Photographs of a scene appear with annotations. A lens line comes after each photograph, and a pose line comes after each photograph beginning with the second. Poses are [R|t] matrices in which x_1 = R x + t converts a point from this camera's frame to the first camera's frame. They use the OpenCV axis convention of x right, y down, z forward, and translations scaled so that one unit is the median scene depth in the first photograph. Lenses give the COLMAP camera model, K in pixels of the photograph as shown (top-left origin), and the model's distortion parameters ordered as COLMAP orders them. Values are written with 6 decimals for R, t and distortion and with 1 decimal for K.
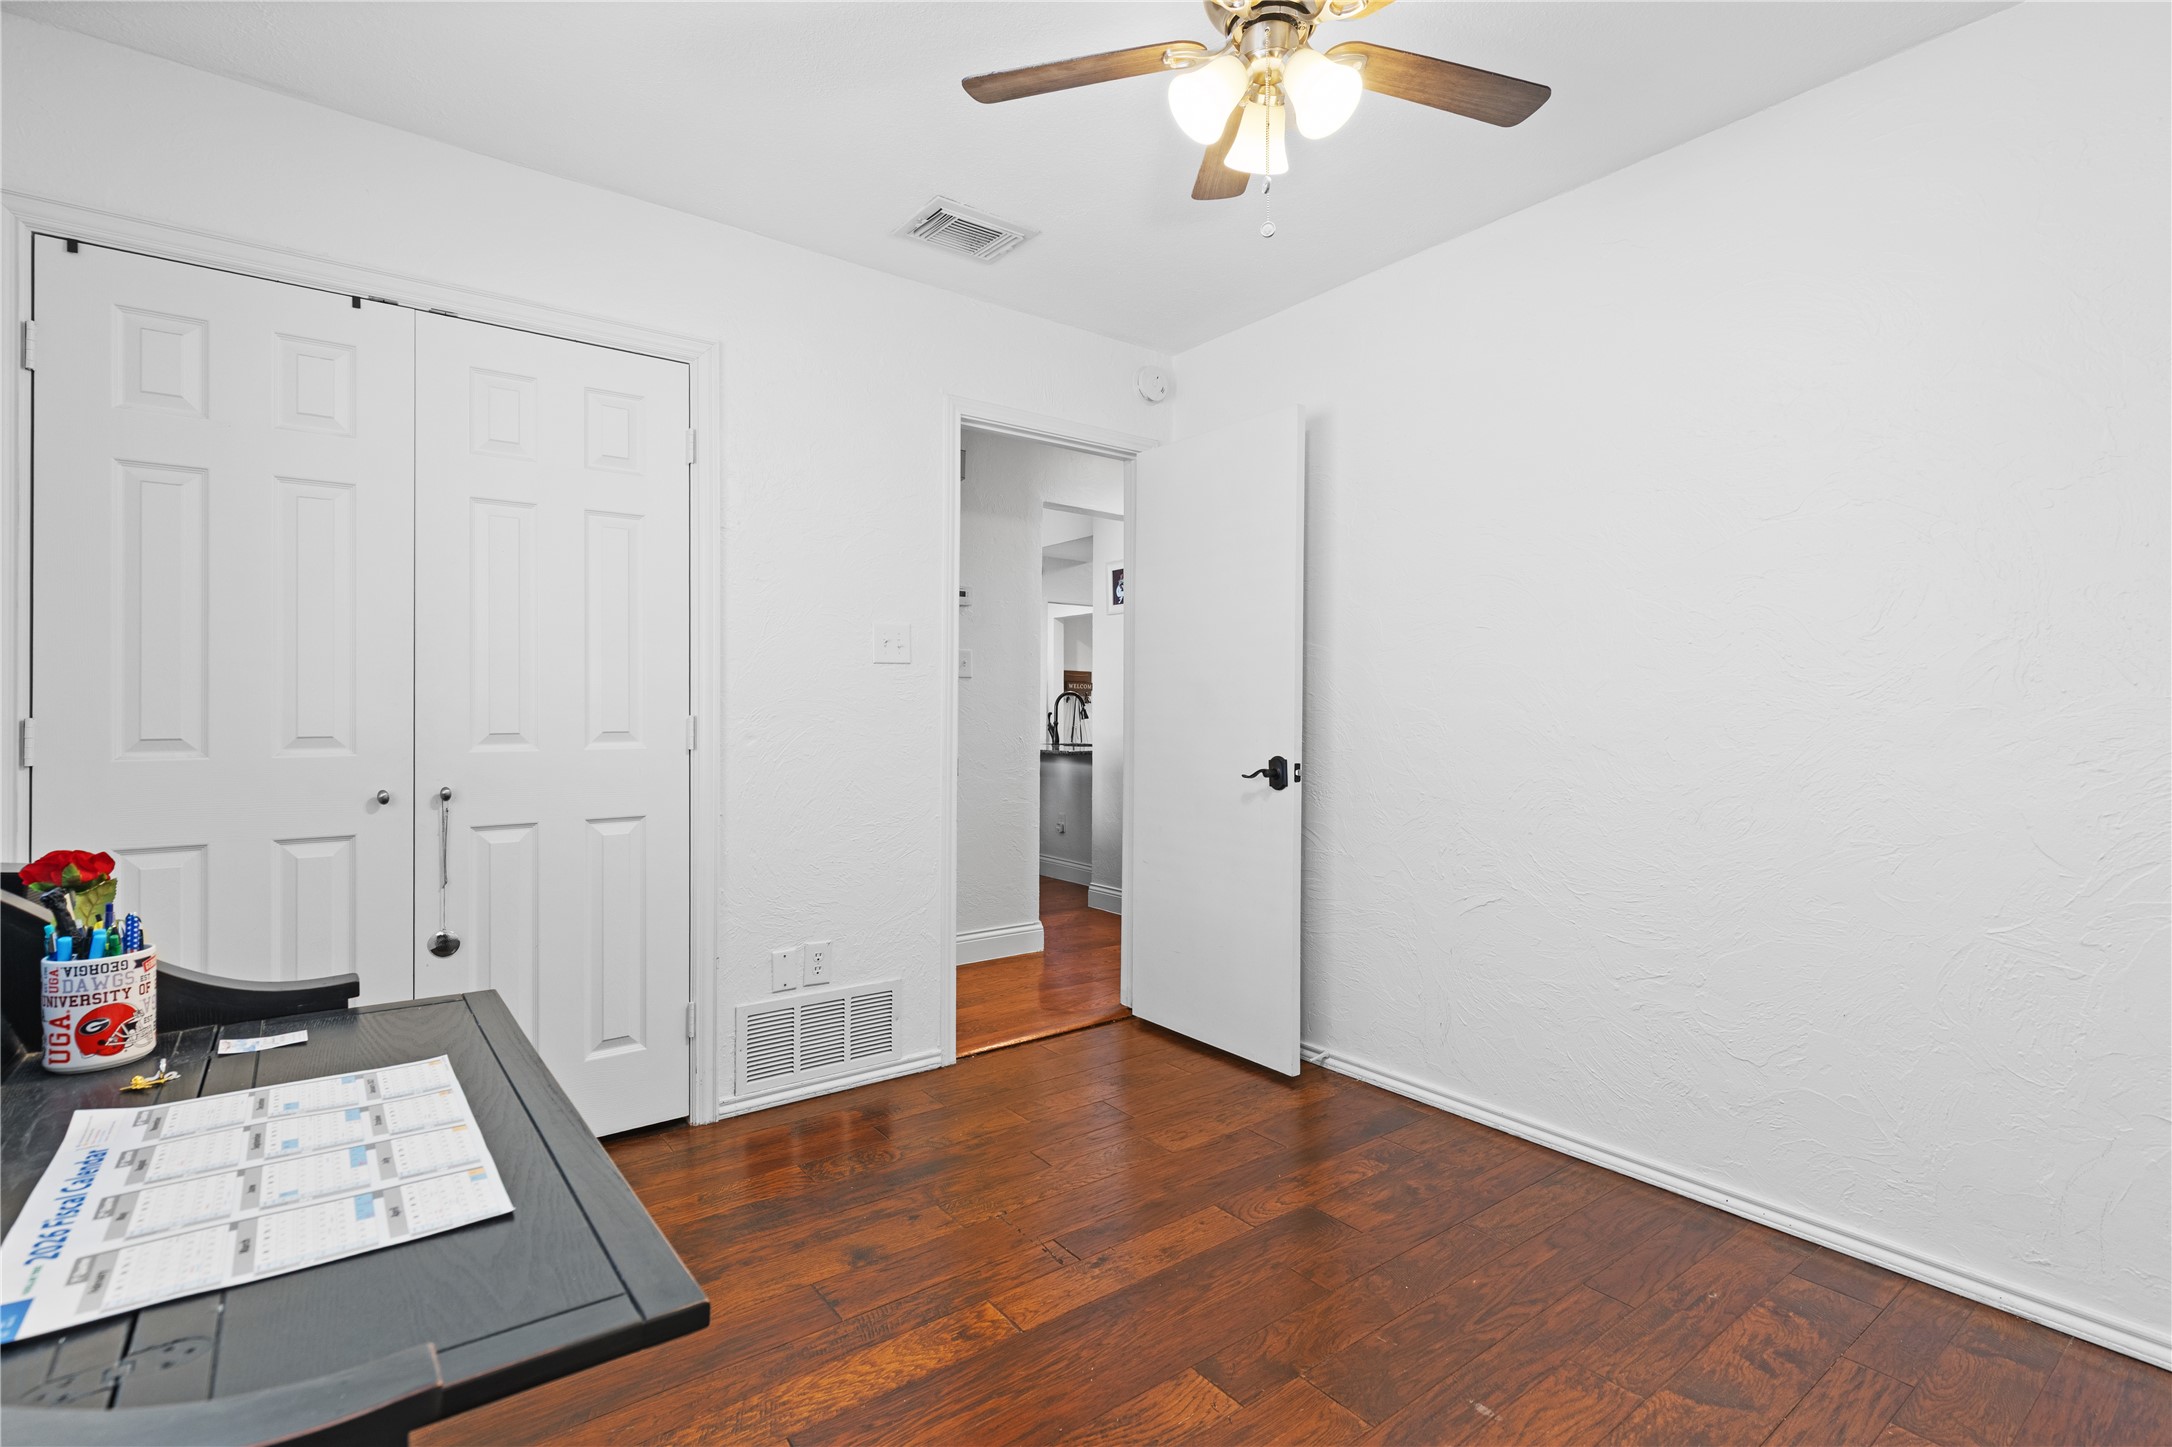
lens RADIAL K [[990.6, 0, 1085.2], [0, 990.6, 719.9], [0, 0, 1]] dist [-0.000067, -0.000009]
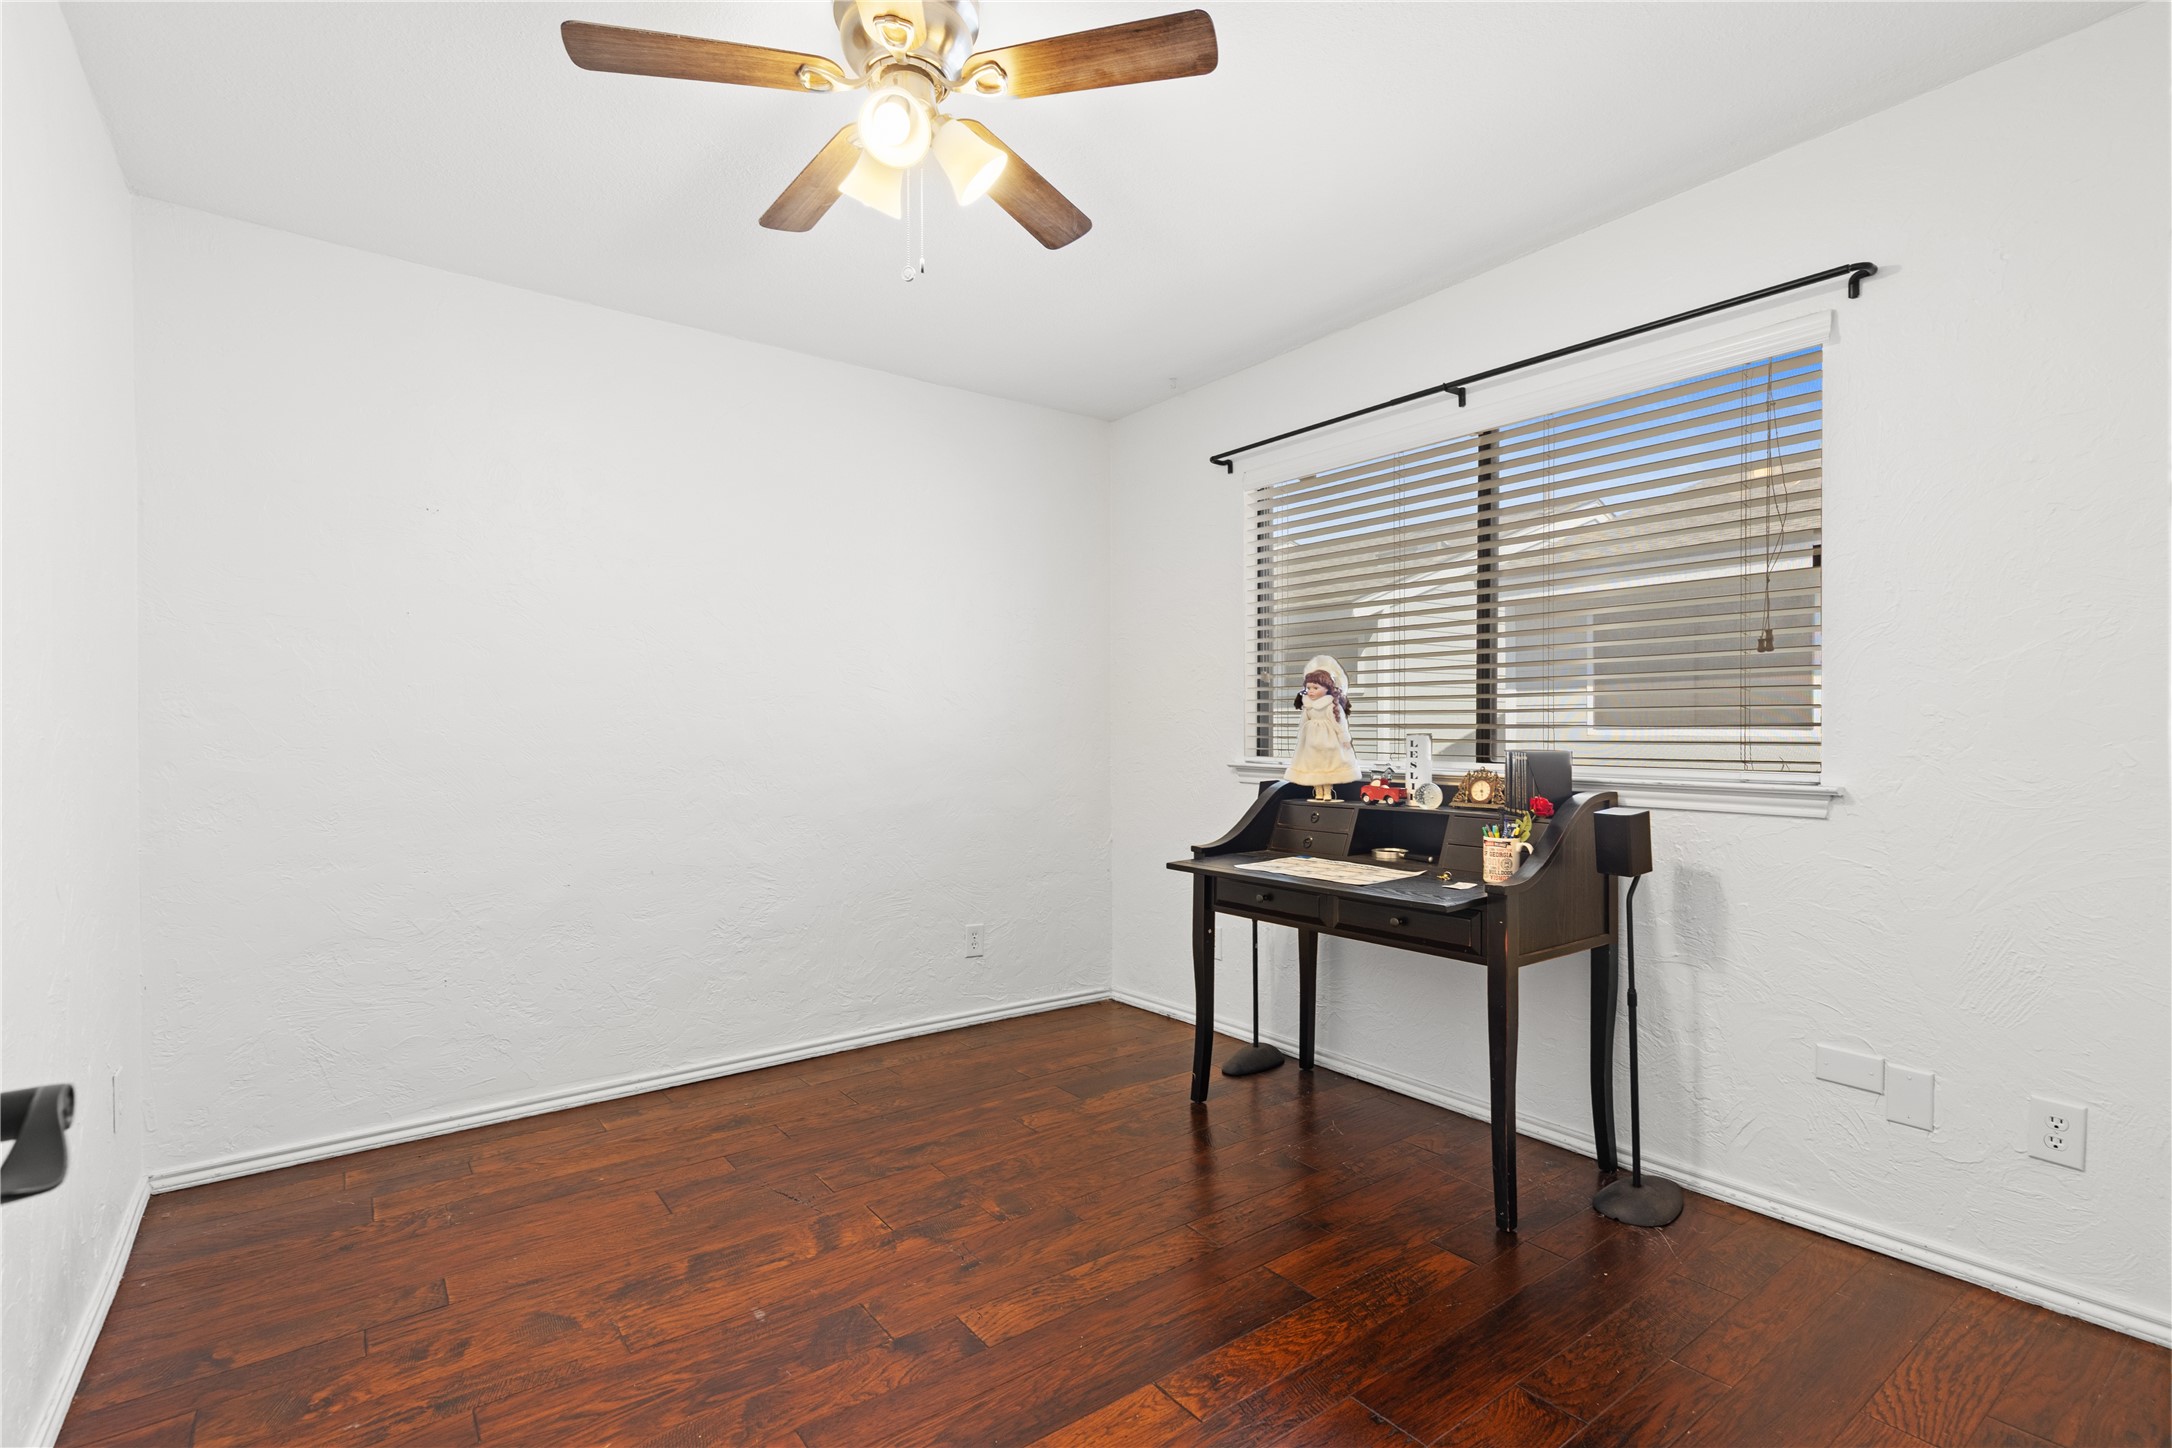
lens RADIAL K [[990.6, 0, 1084.0], [0, 990.6, 725.0], [0, 0, 1]] dist [-0.000067, -0.000009]
pose [[-0.999976, 0.005935, 0.003609, -0.003763], [0.005935, 0.999982, -0.000019, -0.020916], [-0.003609, 0.000003, -0.999993, 2.015047]]
